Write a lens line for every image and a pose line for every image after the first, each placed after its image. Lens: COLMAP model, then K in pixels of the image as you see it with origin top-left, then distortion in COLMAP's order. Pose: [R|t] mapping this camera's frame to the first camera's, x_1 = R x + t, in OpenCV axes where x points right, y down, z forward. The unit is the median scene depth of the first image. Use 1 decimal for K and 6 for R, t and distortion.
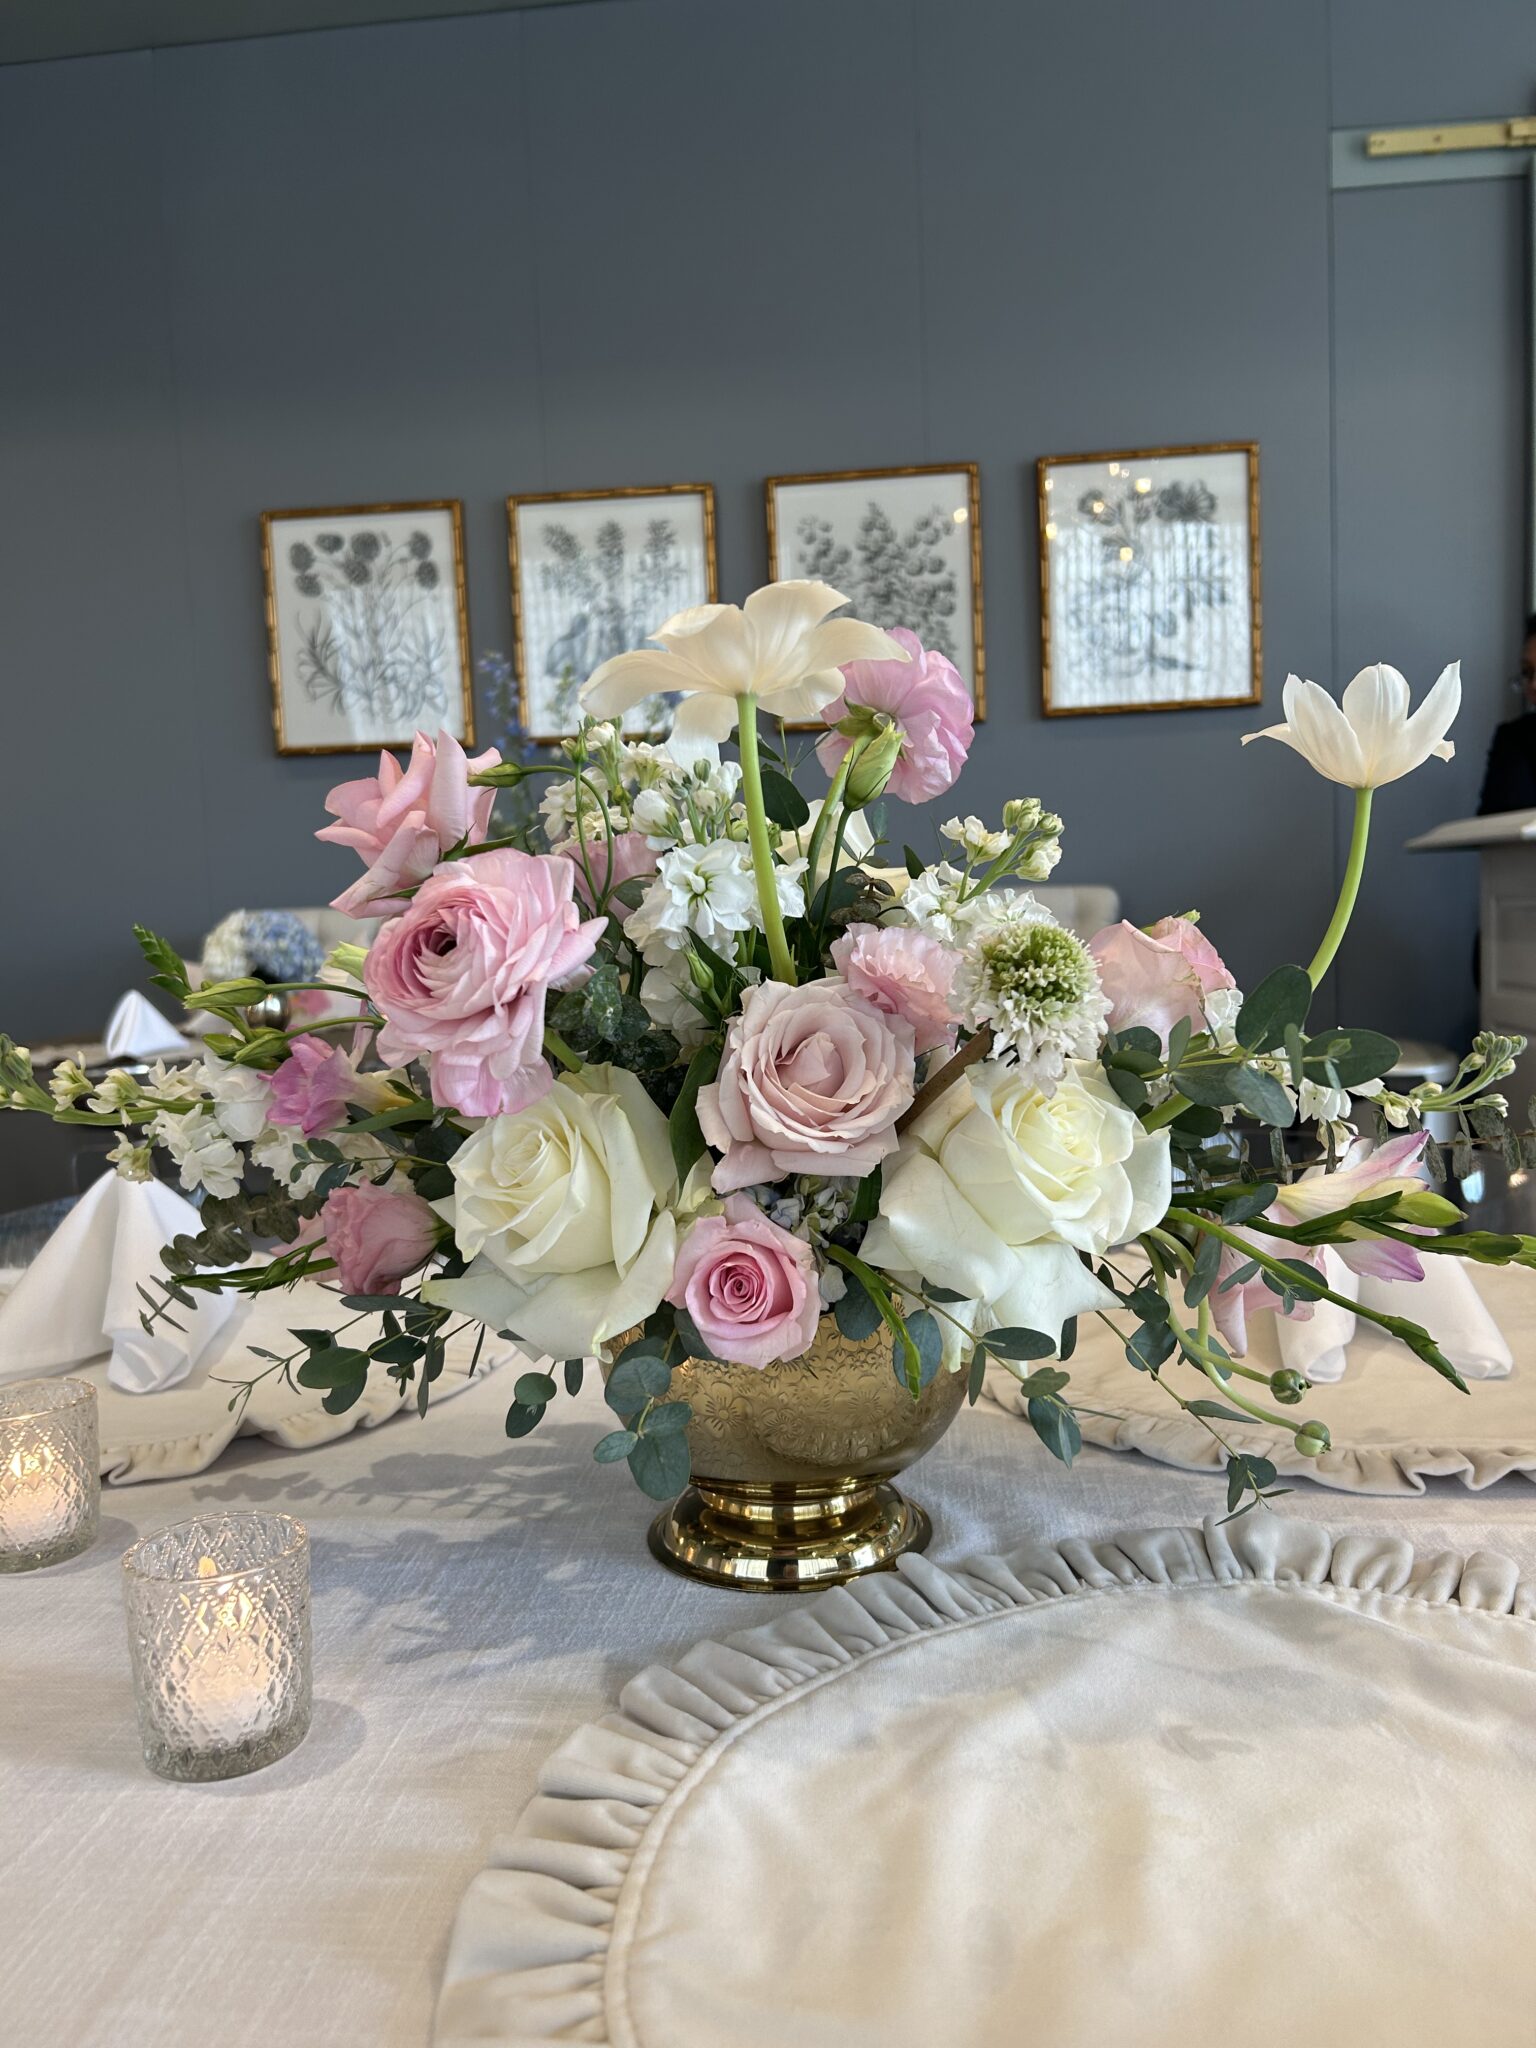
lens RADIAL K [[1586.9, 0, 774.0], [0, 1586.9, 1025.0], [0, 0, 1]] dist [0.034298, -0.036143]
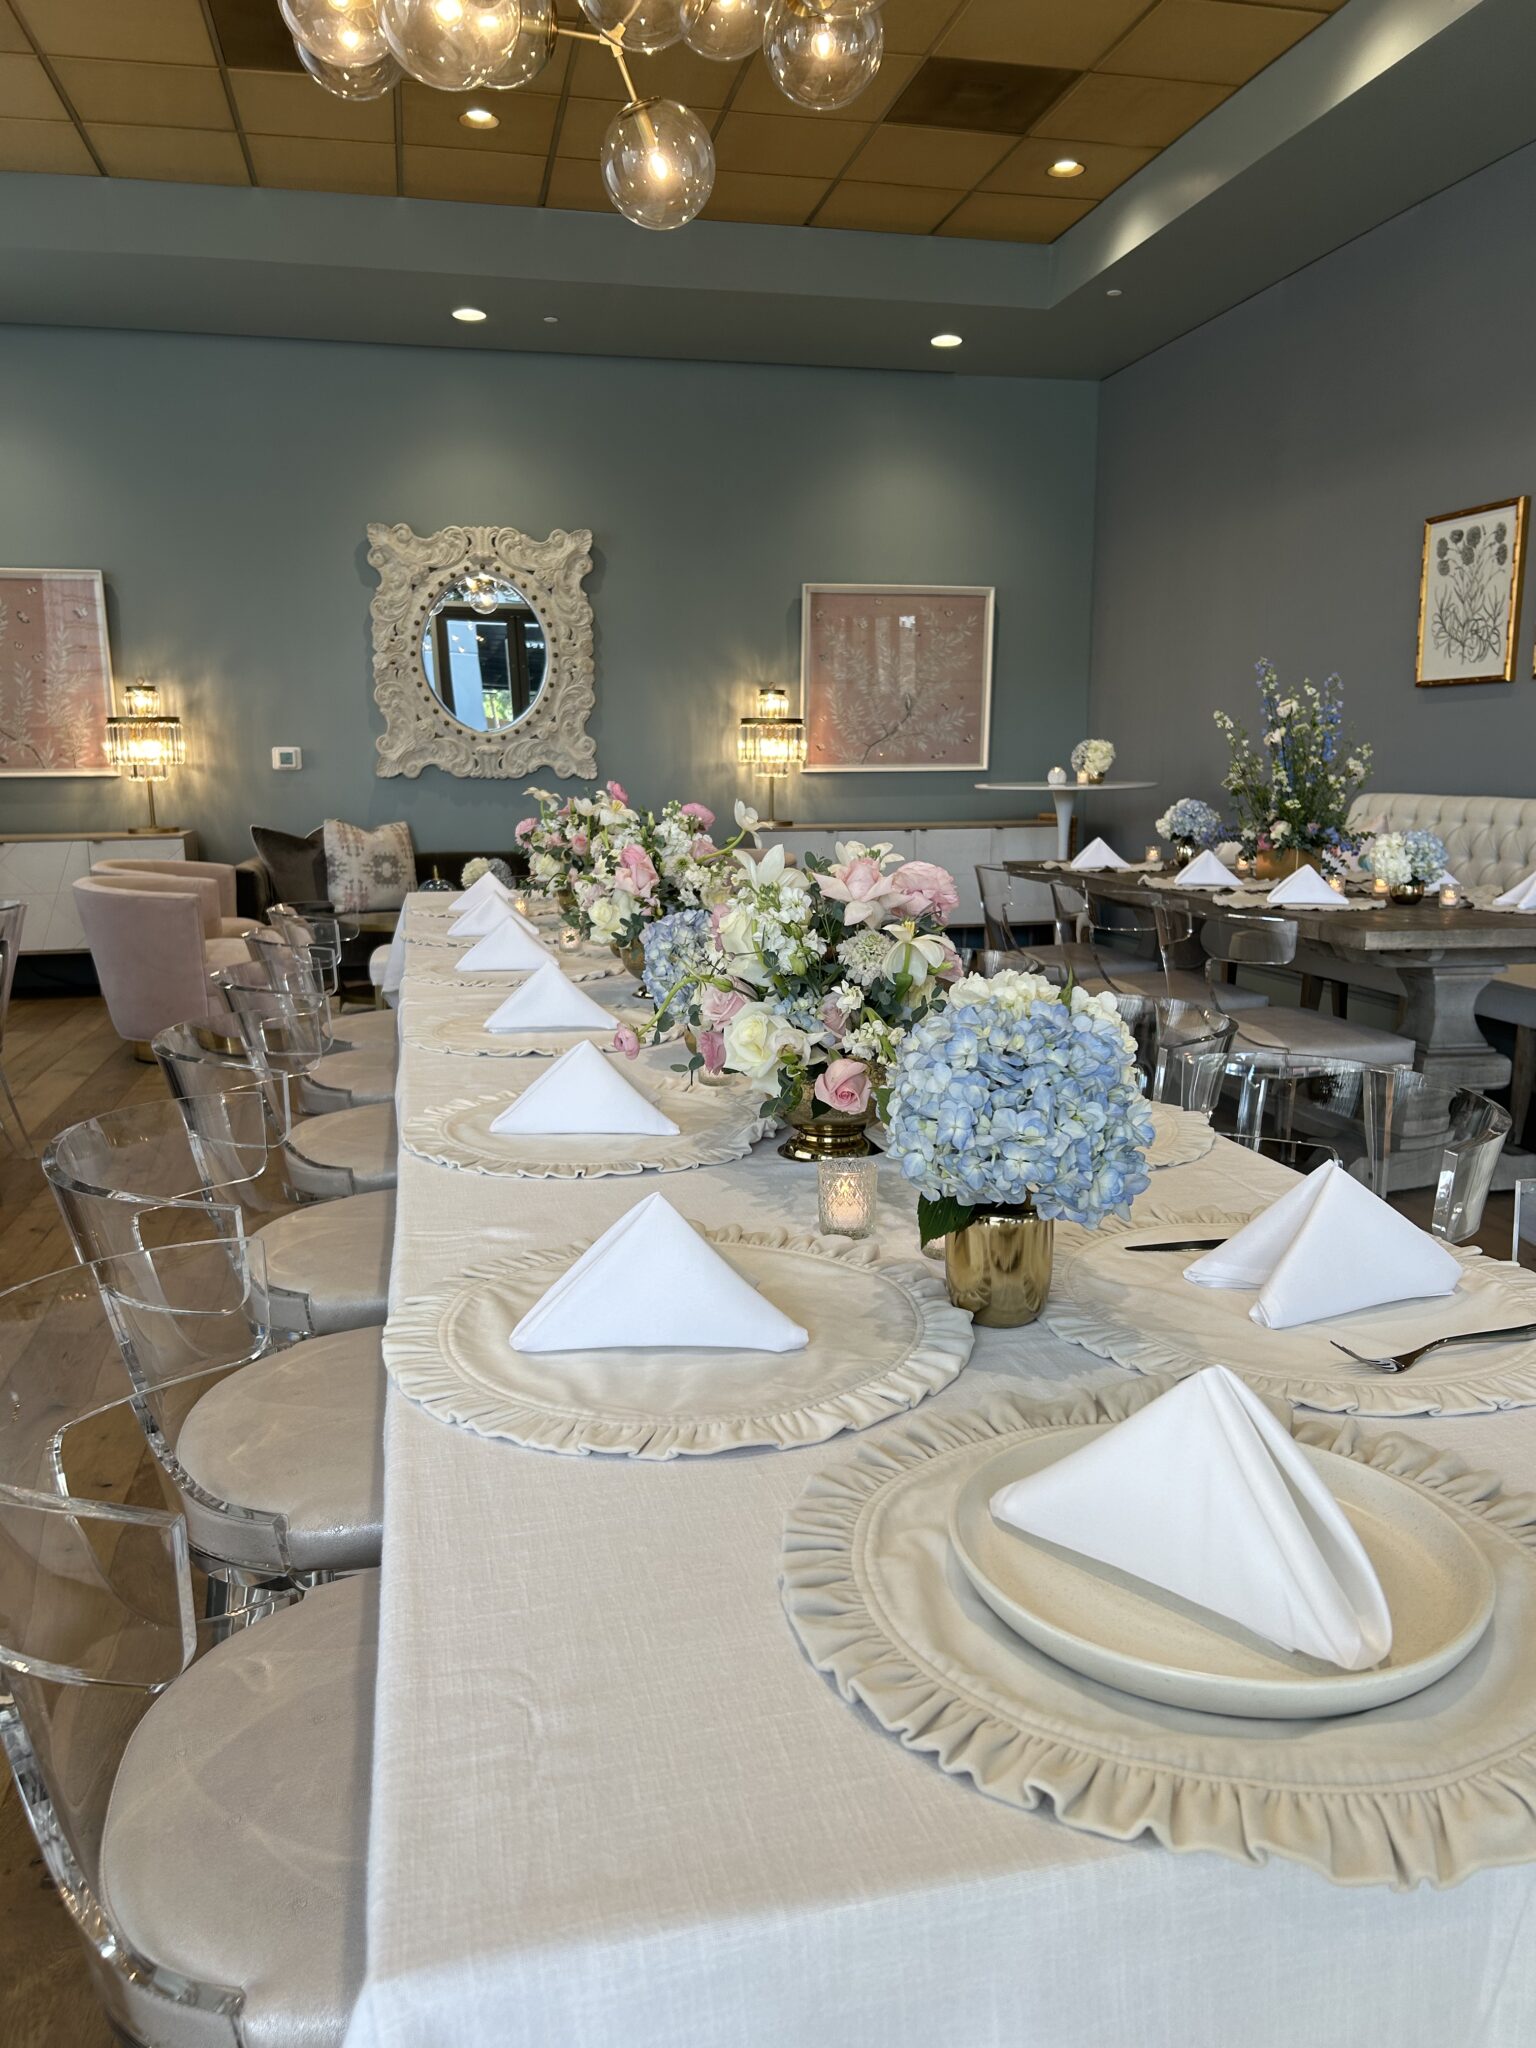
lens RADIAL K [[1586.9, 0, 765.9], [0, 1586.9, 1027.4], [0, 0, 1]] dist [0.034298, -0.036143]
pose [[0.289254, 0.200495, -0.936020, 5.576958], [-0.086745, 0.979287, 0.182956, -0.461485], [0.953314, 0.028274, 0.300655, -0.038266]]
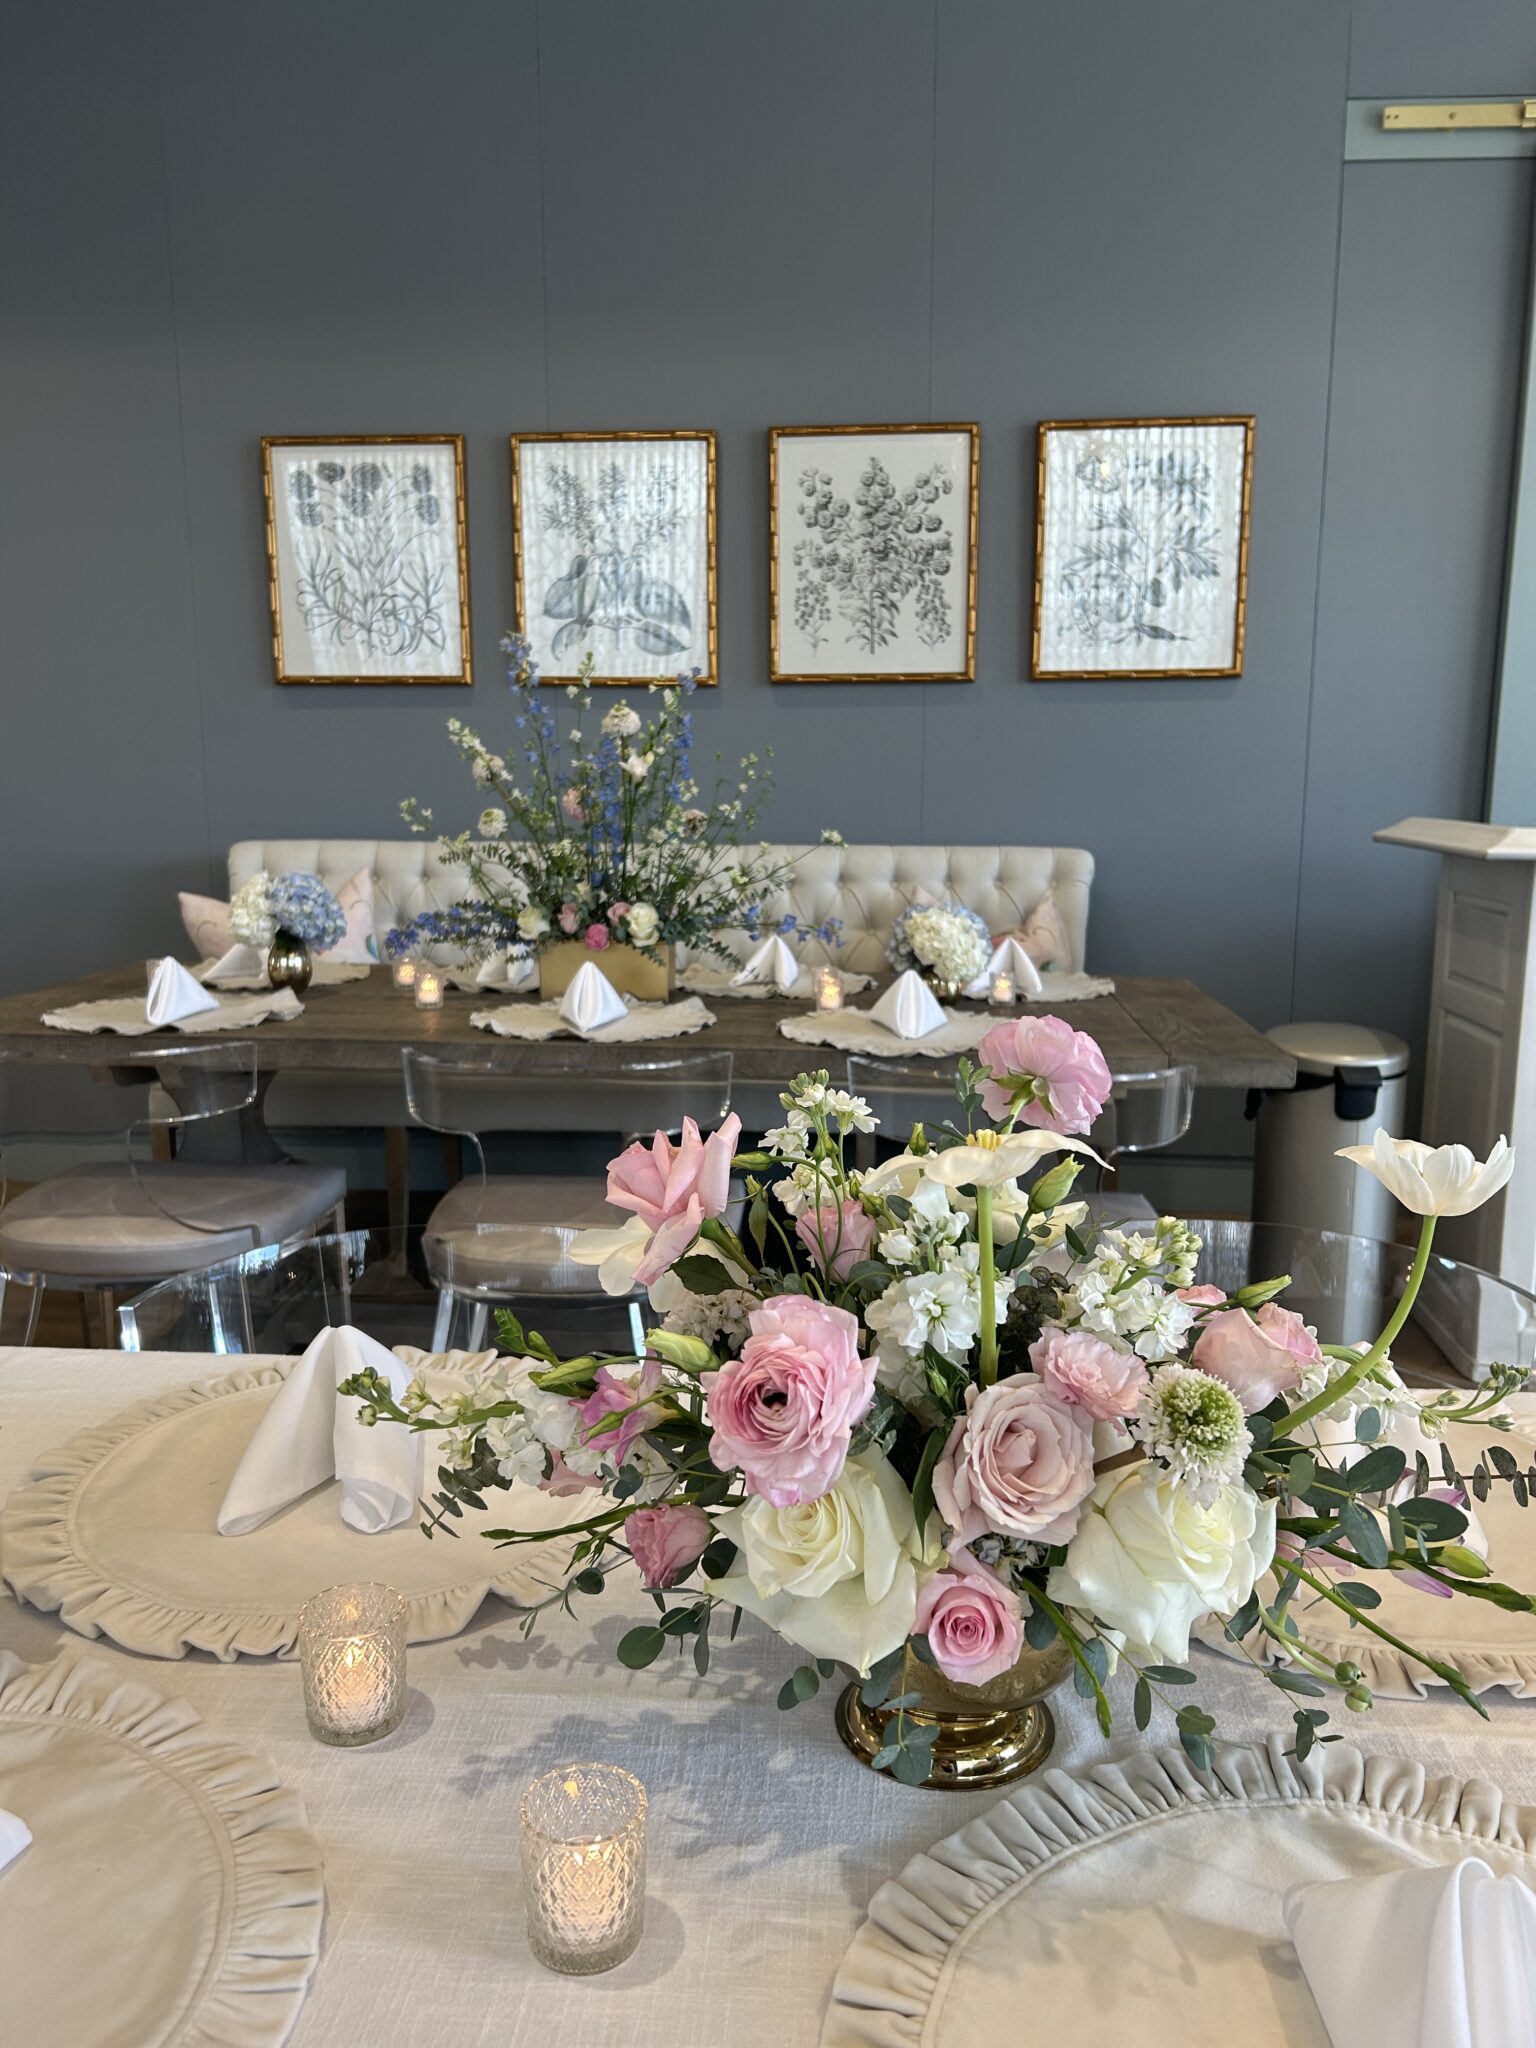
lens RADIAL K [[1586.9, 0, 754.7], [0, 1586.9, 1030.3], [0, 0, 1]] dist [0.034298, -0.036143]
pose [[0.998980, 0.031014, 0.032831, -0.199792], [-0.034139, 0.994466, 0.099359, -0.358234], [-0.029567, -0.100378, 0.994510, -0.229935]]
